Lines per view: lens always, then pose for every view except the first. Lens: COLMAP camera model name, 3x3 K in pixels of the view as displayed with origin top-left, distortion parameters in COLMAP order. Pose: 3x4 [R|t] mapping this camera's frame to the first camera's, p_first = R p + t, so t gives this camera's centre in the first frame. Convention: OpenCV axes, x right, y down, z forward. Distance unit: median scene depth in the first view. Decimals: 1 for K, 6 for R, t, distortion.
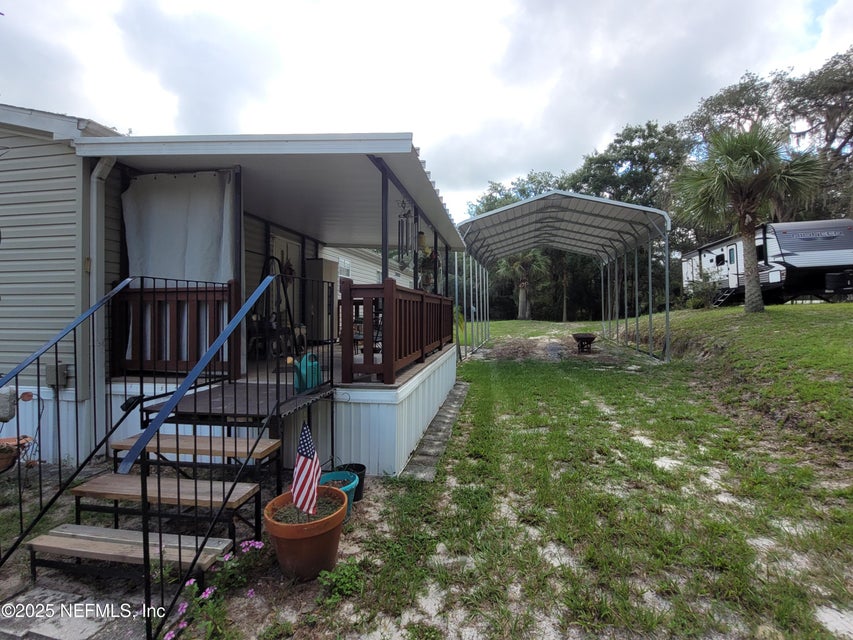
lens RADIAL K [[412.4, 0, 439.1], [0, 412.4, 307.8], [0, 0, 1]] dist [0.003137, -0.000234]
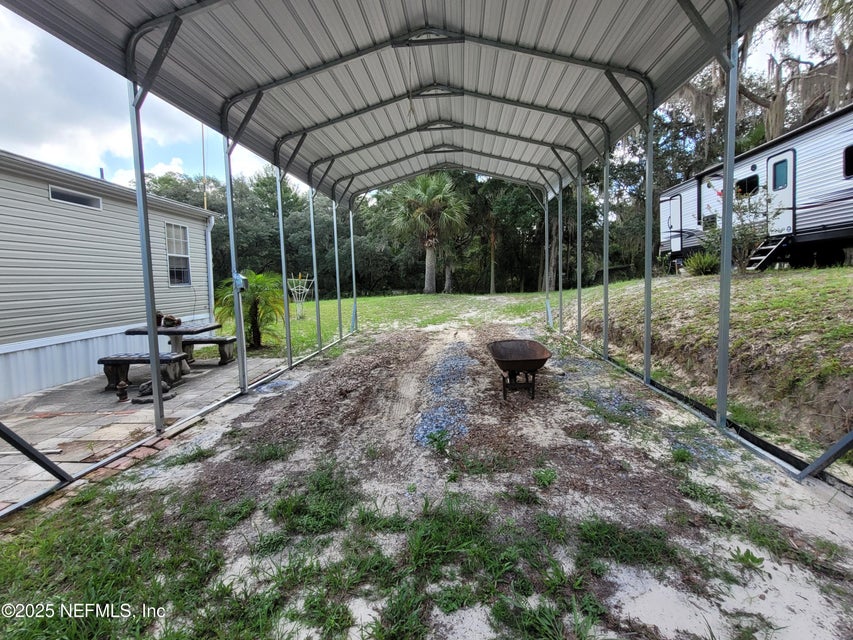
lens RADIAL K [[412.4, 0, 439.1], [0, 412.4, 307.8], [0, 0, 1]] dist [0.003137, -0.000234]
pose [[0.987788, -0.022773, 0.154131, 0.149202], [0.011243, 0.997100, 0.075265, 0.001084], [-0.155398, -0.072613, 0.985179, 0.425818]]
